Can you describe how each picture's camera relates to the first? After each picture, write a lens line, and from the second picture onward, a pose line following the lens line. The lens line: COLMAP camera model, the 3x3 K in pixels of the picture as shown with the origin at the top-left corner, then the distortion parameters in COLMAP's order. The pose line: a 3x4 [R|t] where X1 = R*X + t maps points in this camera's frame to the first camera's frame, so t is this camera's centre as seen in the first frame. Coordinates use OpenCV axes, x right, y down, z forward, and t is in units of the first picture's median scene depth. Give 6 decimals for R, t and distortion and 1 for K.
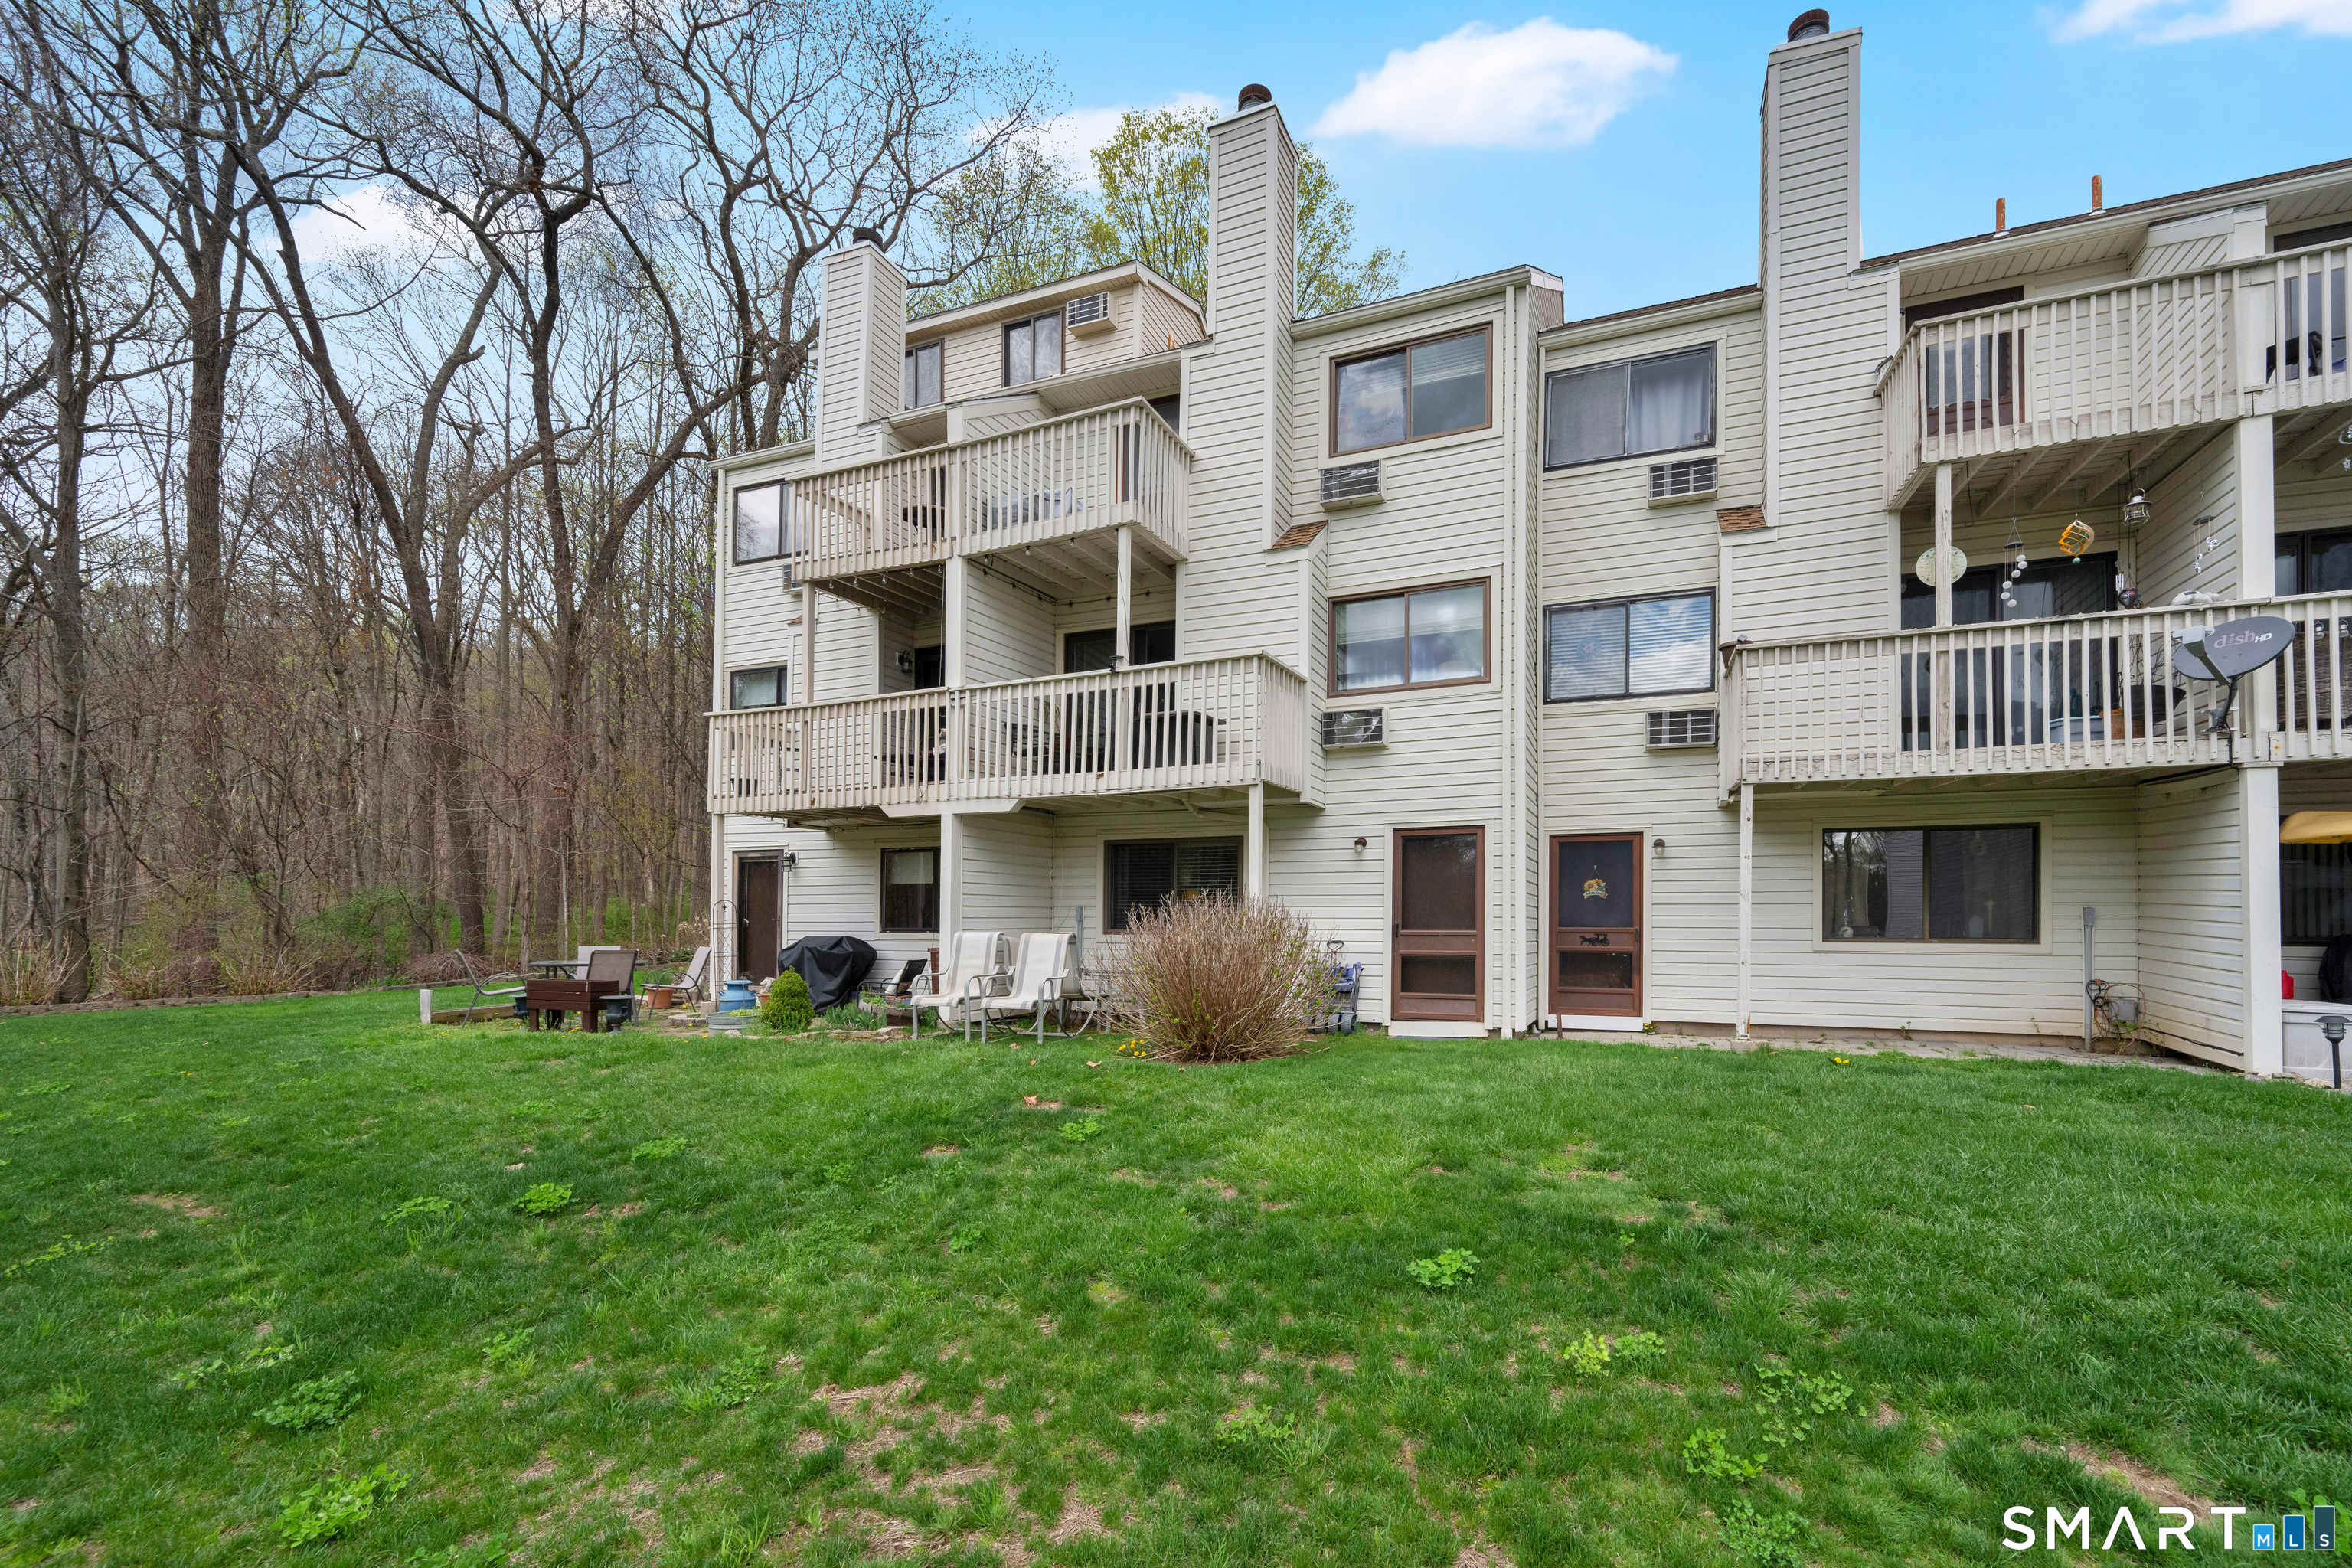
lens RADIAL K [[972.8, 0, 1176.8], [0, 972.8, 911.0], [0, 0, 1]] dist [0.001712, -0.000114]
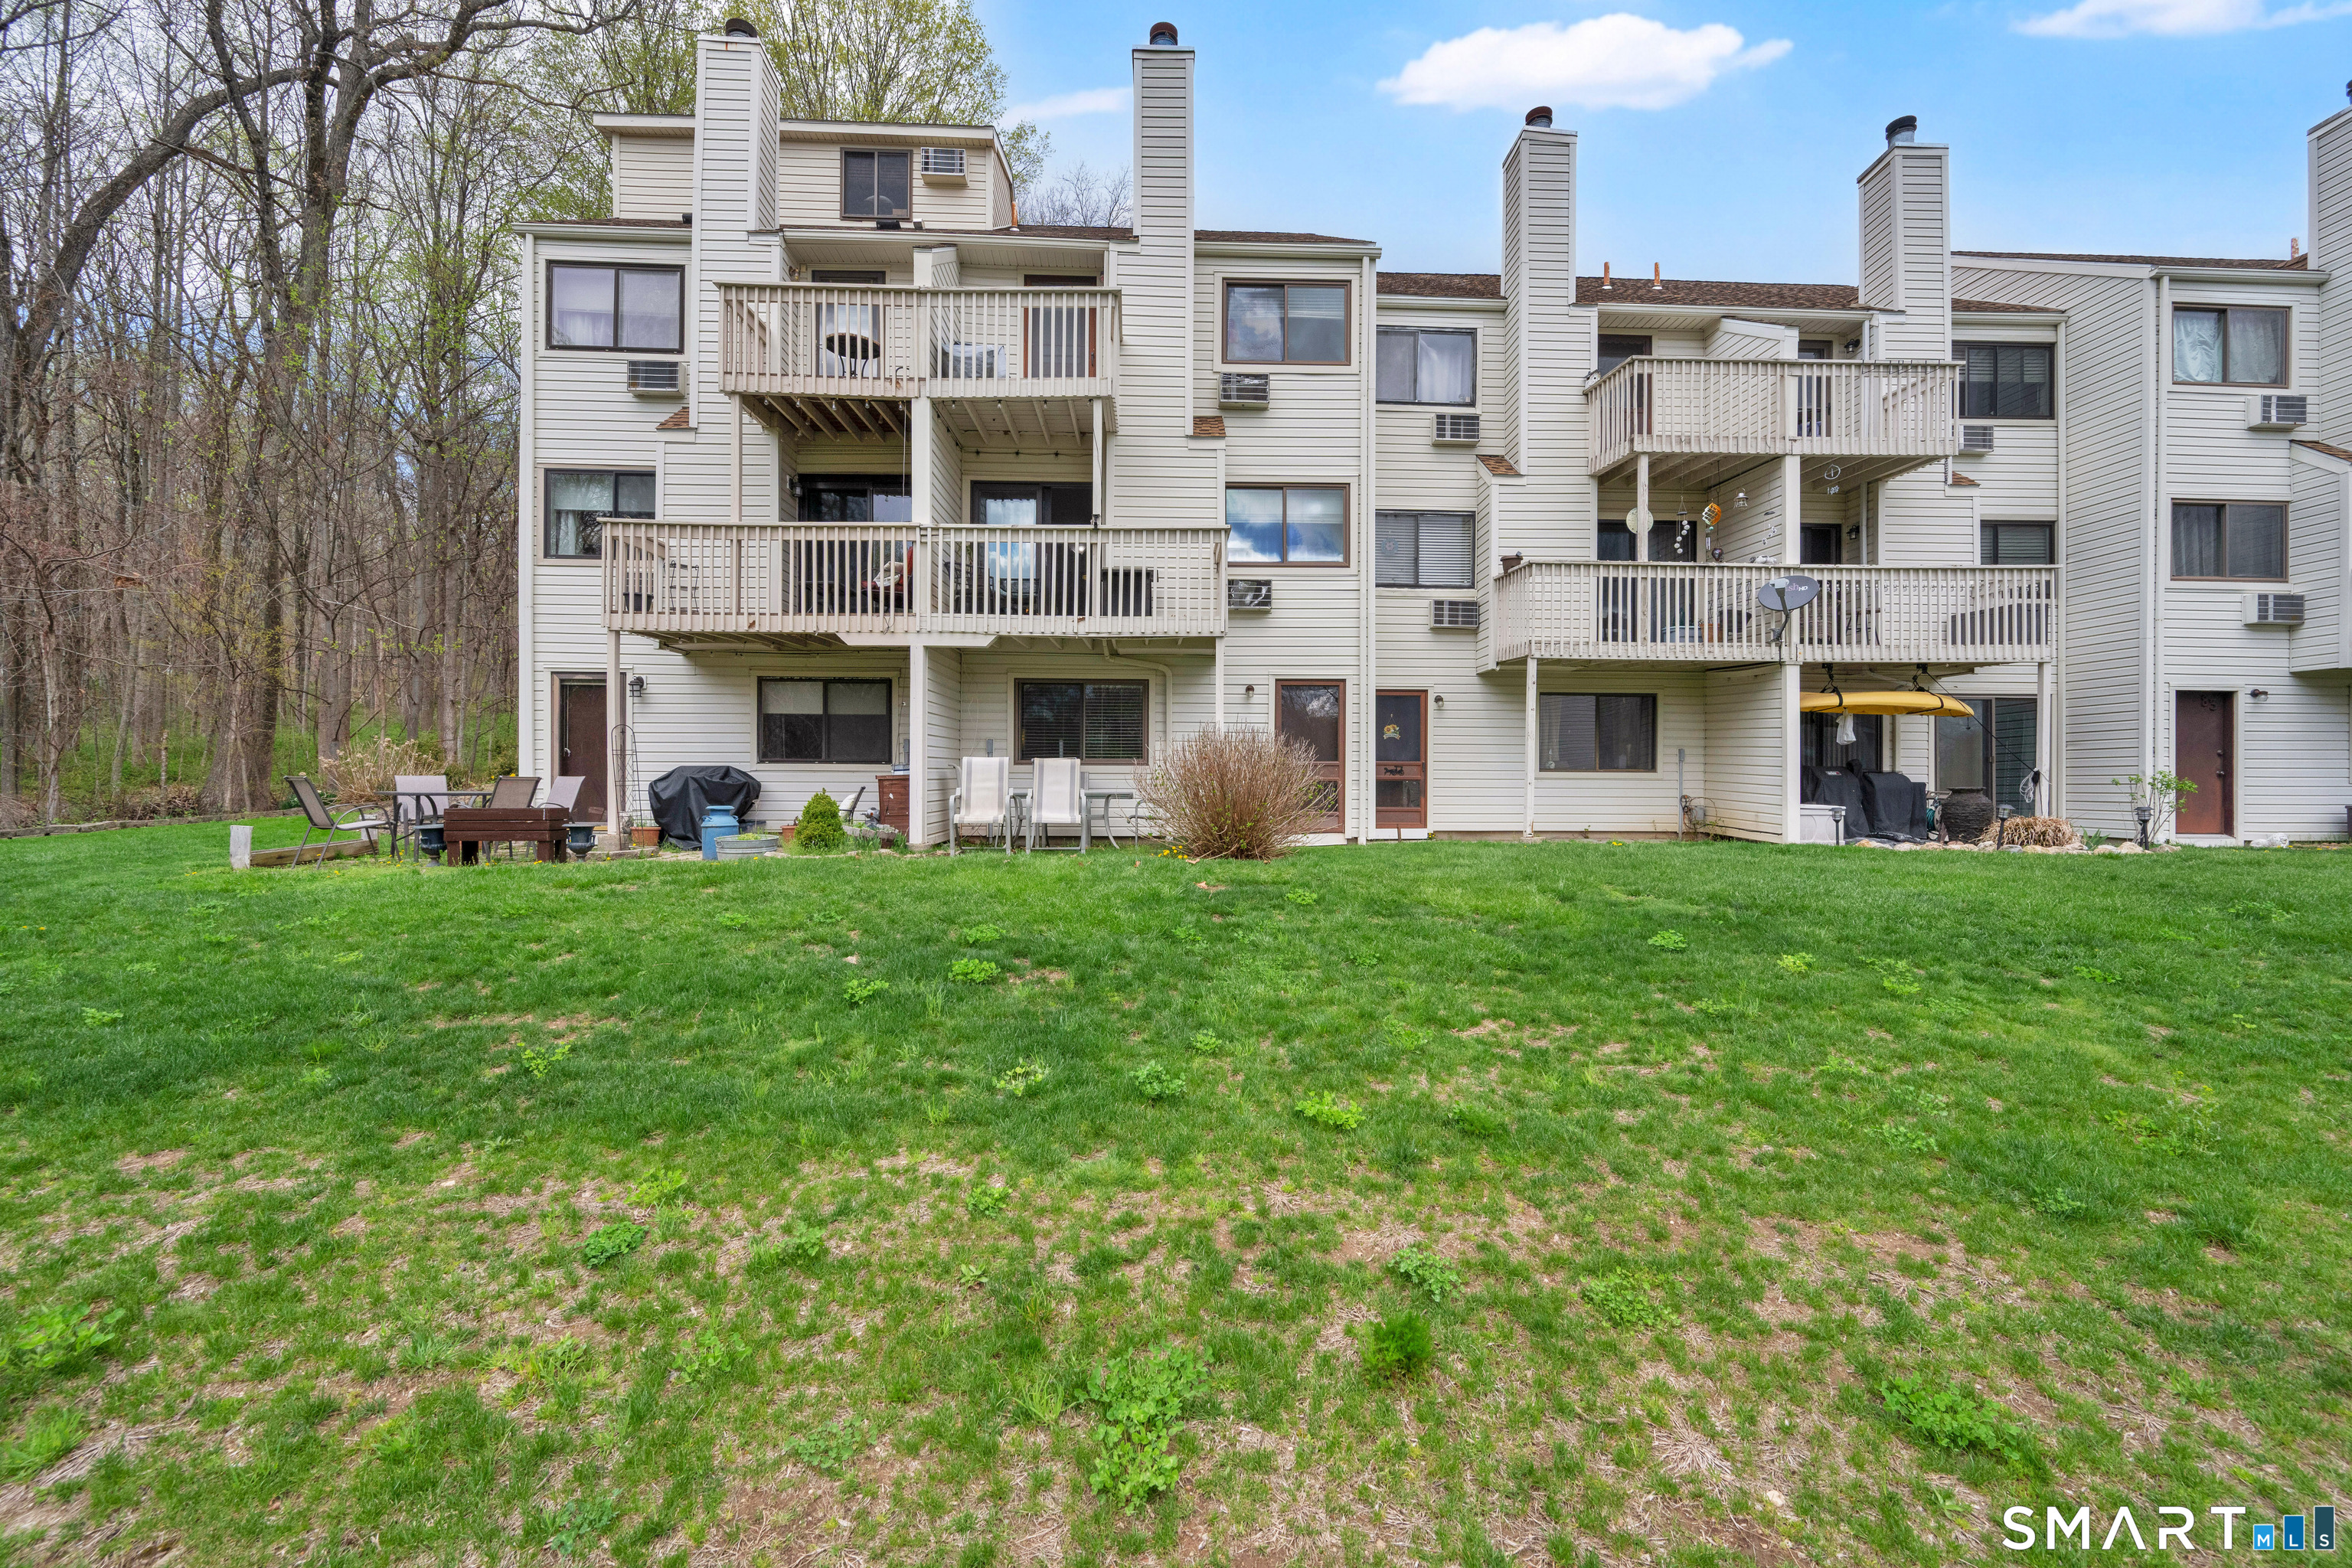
lens RADIAL K [[949.6, 0, 1176.0], [0, 949.6, 784.0], [0, 0, 1]] dist [0.001747, -0.000167]
pose [[0.908590, -0.001910, 0.417684, -0.397695], [-0.007662, 0.999745, 0.021238, 0.023871], [-0.417618, -0.022497, 0.908344, -0.041507]]
